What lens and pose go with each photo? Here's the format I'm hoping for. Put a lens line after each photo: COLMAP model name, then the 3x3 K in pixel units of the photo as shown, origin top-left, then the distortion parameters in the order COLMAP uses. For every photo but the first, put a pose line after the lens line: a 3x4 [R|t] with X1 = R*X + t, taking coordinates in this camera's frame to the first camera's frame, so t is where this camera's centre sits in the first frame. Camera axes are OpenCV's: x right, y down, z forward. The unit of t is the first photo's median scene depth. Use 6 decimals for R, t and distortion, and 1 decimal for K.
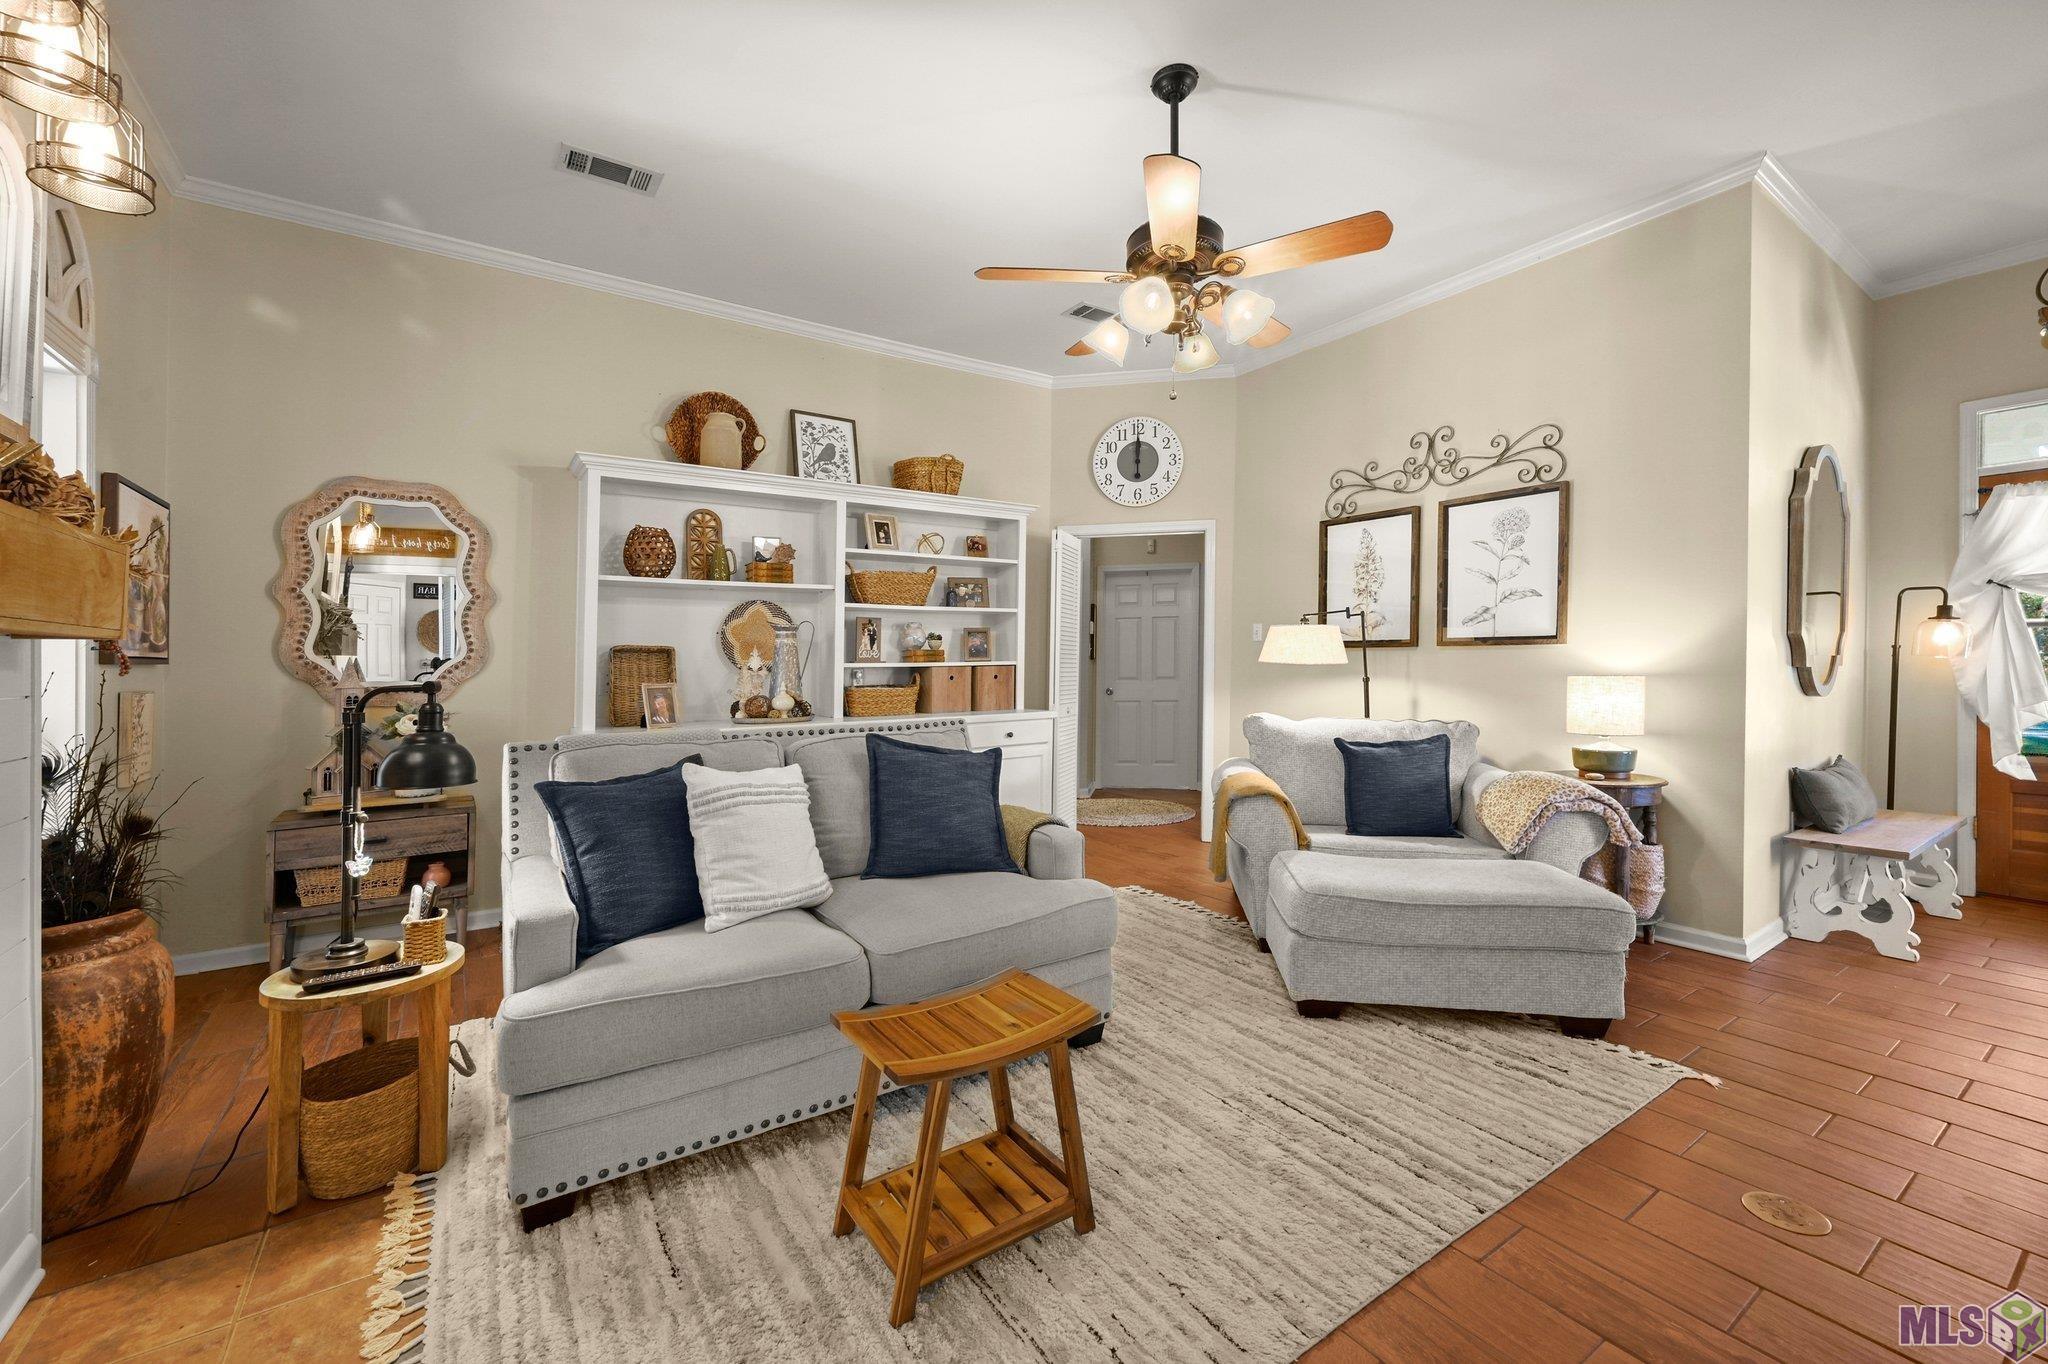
lens RADIAL K [[822.3, 0, 1027.0], [0, 822.3, 679.3], [0, 0, 1]] dist [0.000275, -0.000075]
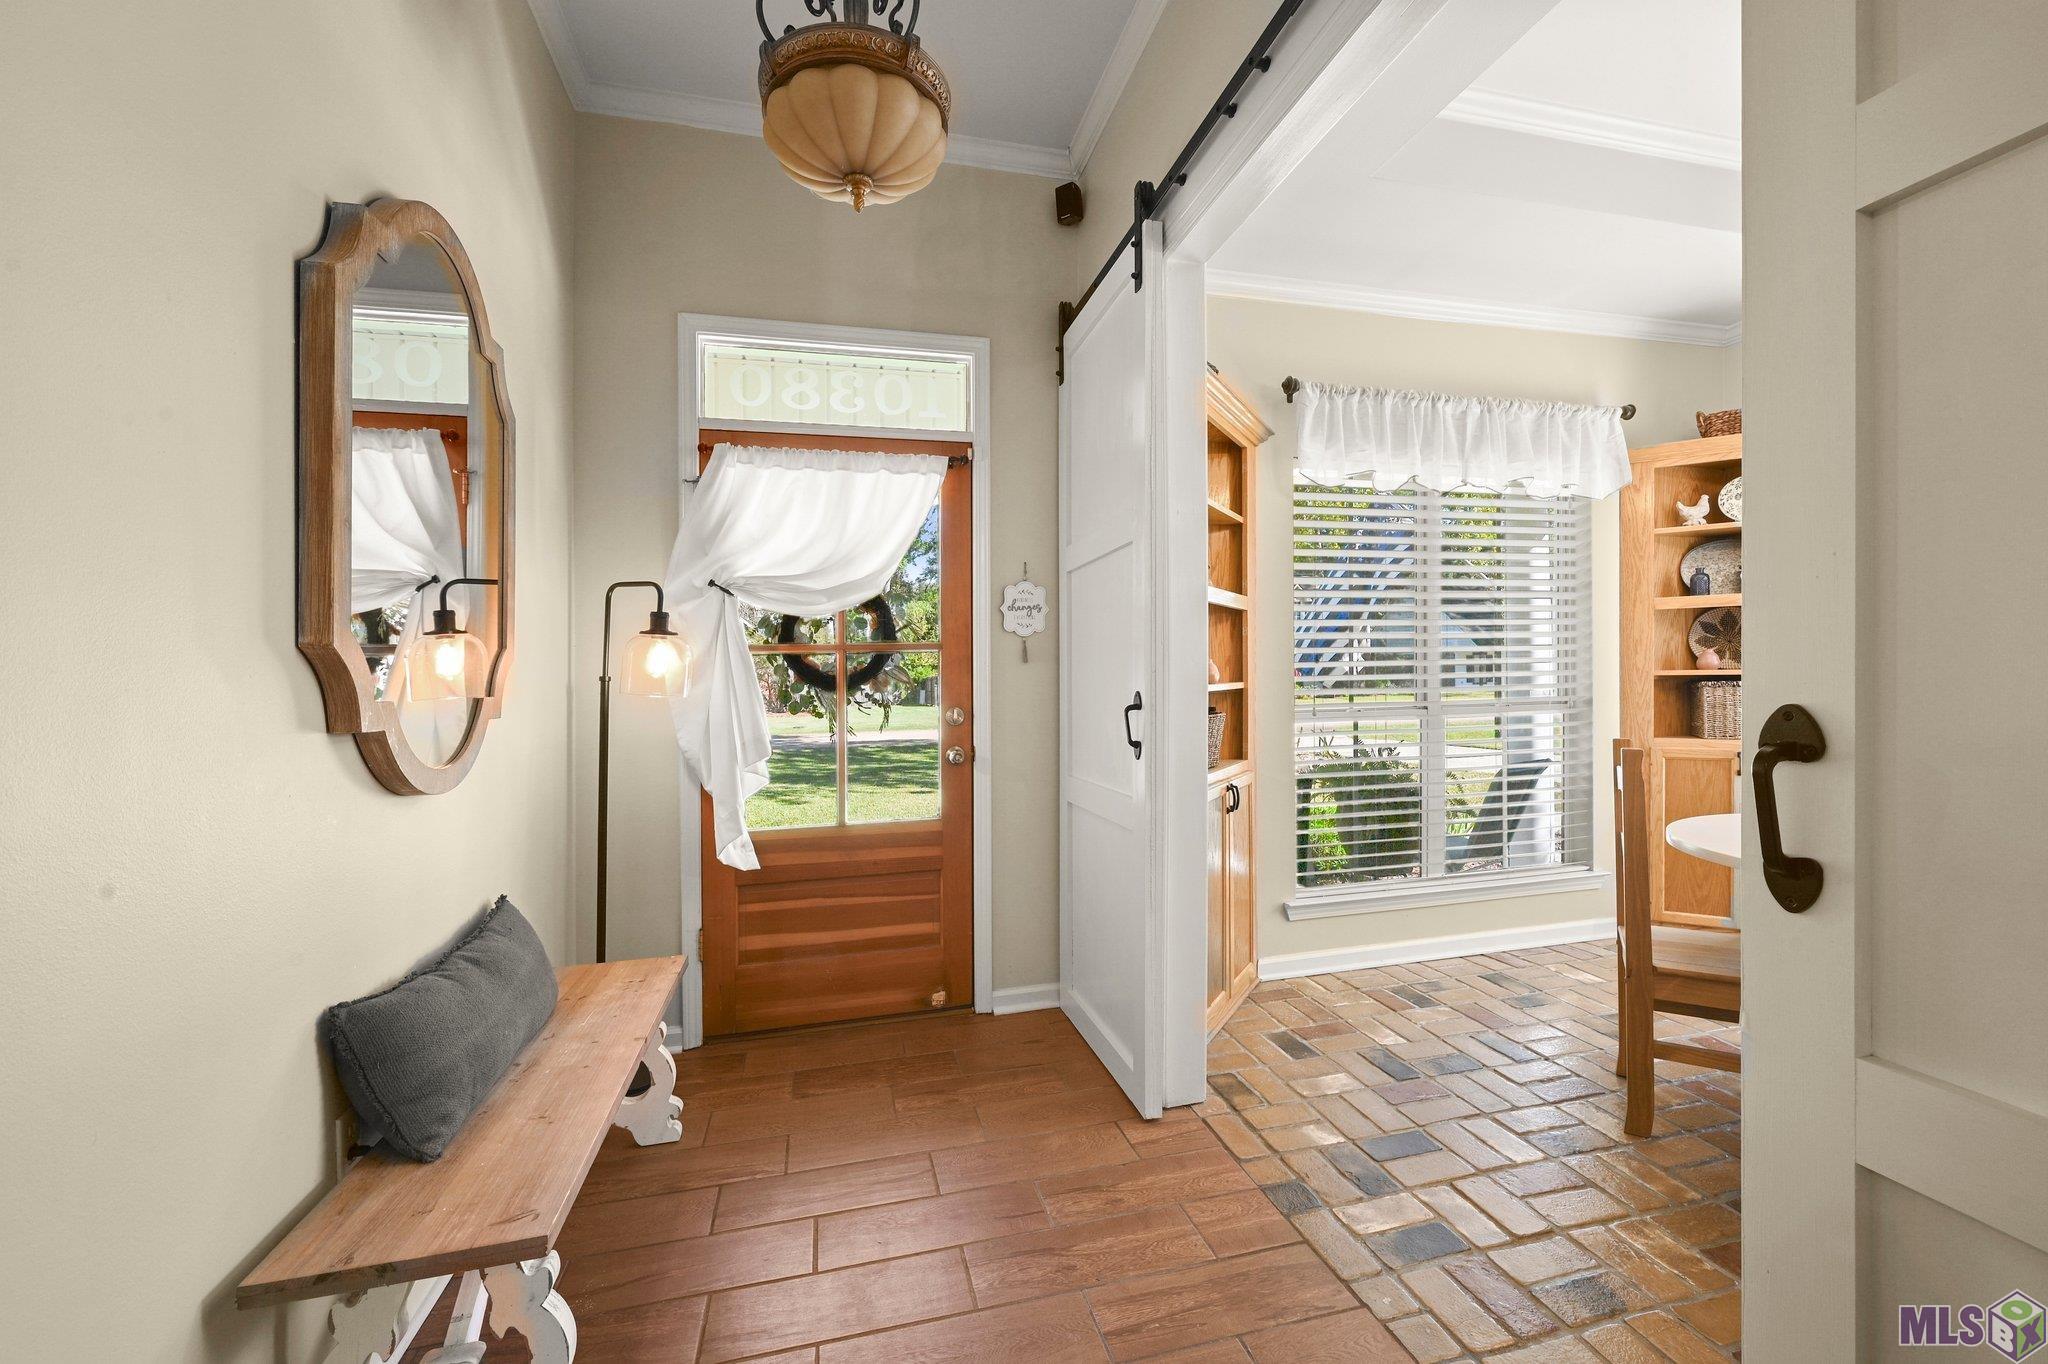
lens RADIAL K [[822.3, 0, 1032.2], [0, 822.3, 673.4], [0, 0, 1]] dist [0.000275, -0.000075]
pose [[0.333790, 0.003620, 0.942641, 0.624477], [0.013493, 0.999872, -0.008617, -0.035117], [-0.942551, 0.015596, 0.333698, 0.529130]]
